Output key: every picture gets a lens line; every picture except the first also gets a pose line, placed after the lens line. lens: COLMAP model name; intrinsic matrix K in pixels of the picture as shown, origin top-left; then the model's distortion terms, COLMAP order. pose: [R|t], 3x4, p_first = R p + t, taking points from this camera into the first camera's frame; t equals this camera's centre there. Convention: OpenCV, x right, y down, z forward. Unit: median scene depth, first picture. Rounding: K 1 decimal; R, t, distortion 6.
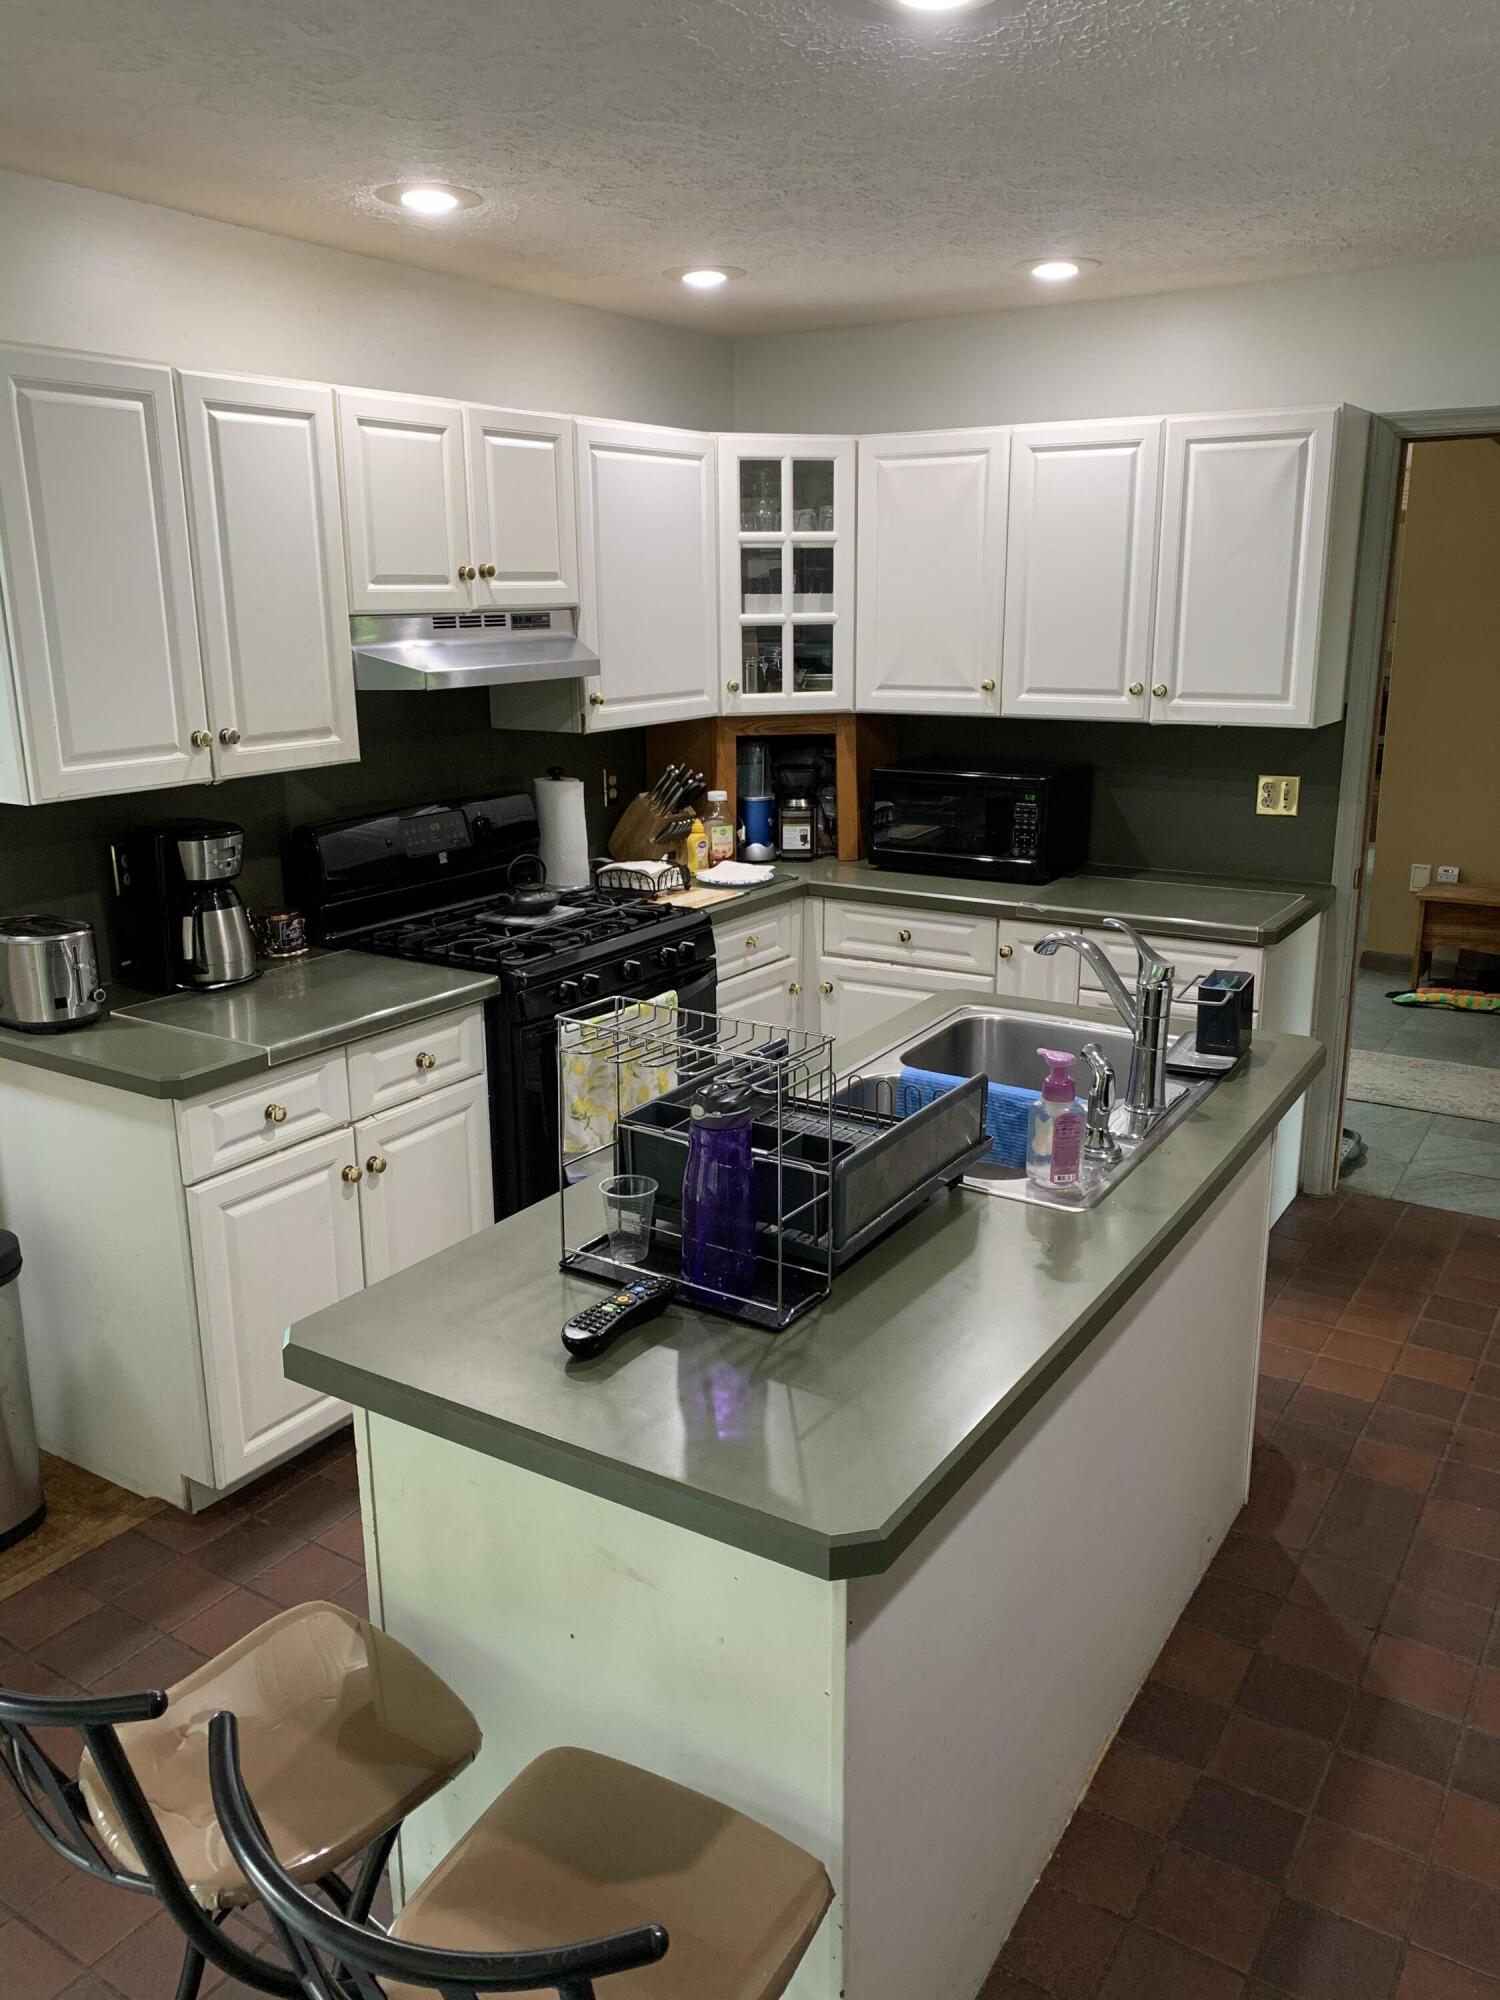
lens RADIAL K [[1533.6, 0, 753.8], [0, 1533.6, 991.9], [0, 0, 1]] dist [0.079384, -0.250078]
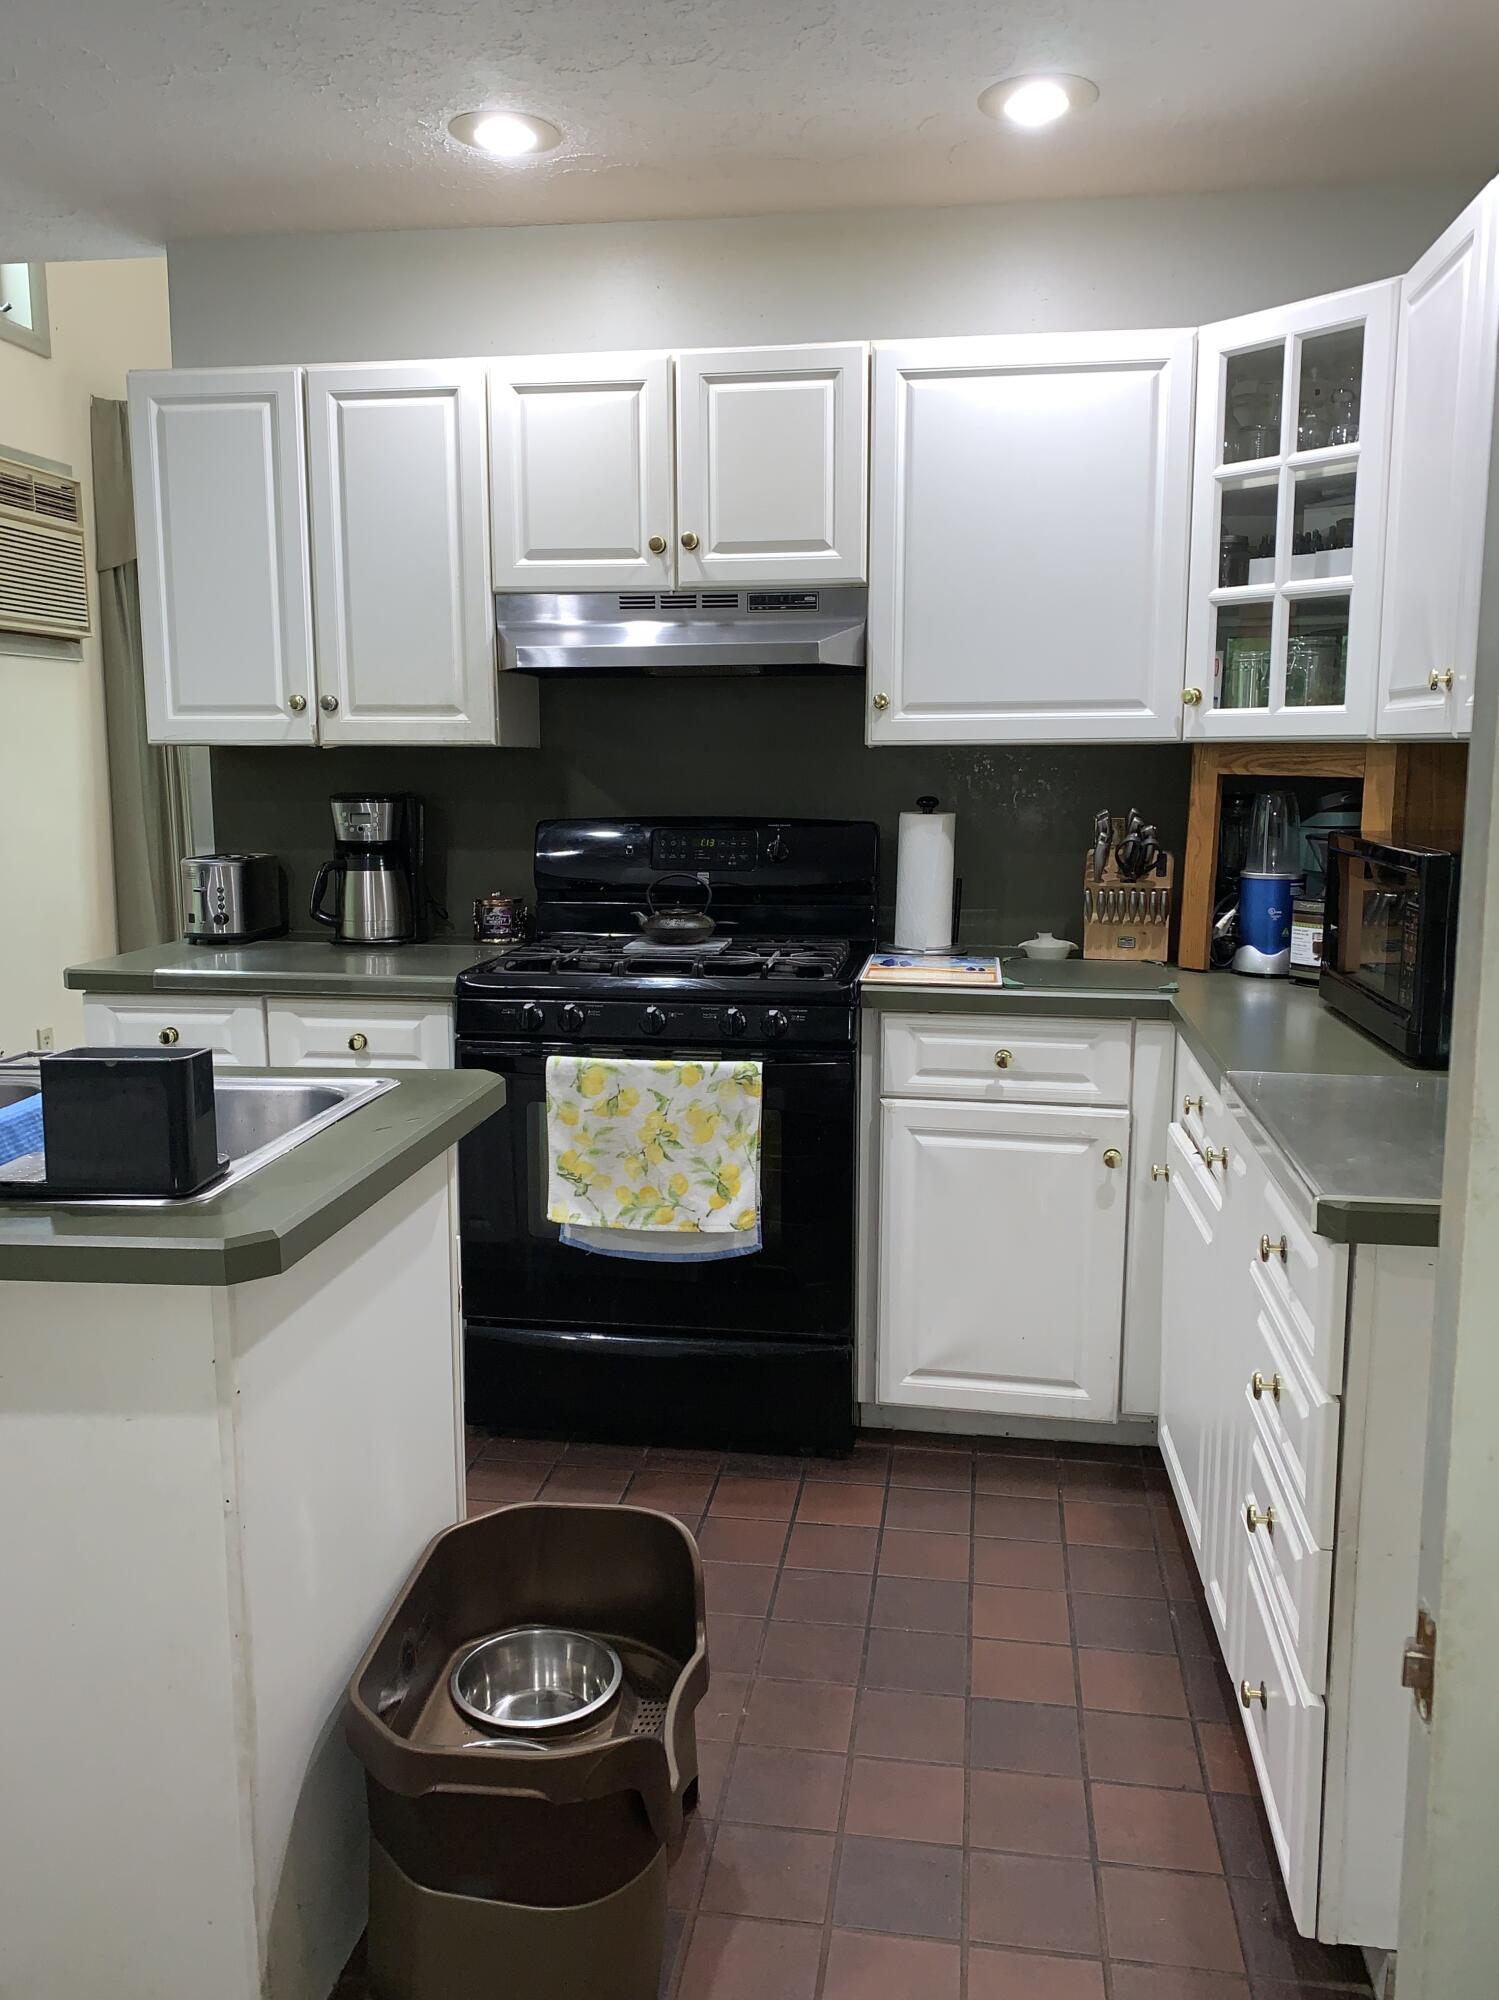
lens RADIAL K [[1533.6, 0, 753.3], [0, 1533.6, 991.9], [0, 0, 1]] dist [0.079384, -0.250078]
pose [[0.410025, 0.152419, -0.899248, 0.661146], [-0.234322, 0.970449, 0.057644, -0.087623], [0.881460, 0.187078, 0.433624, 0.713284]]
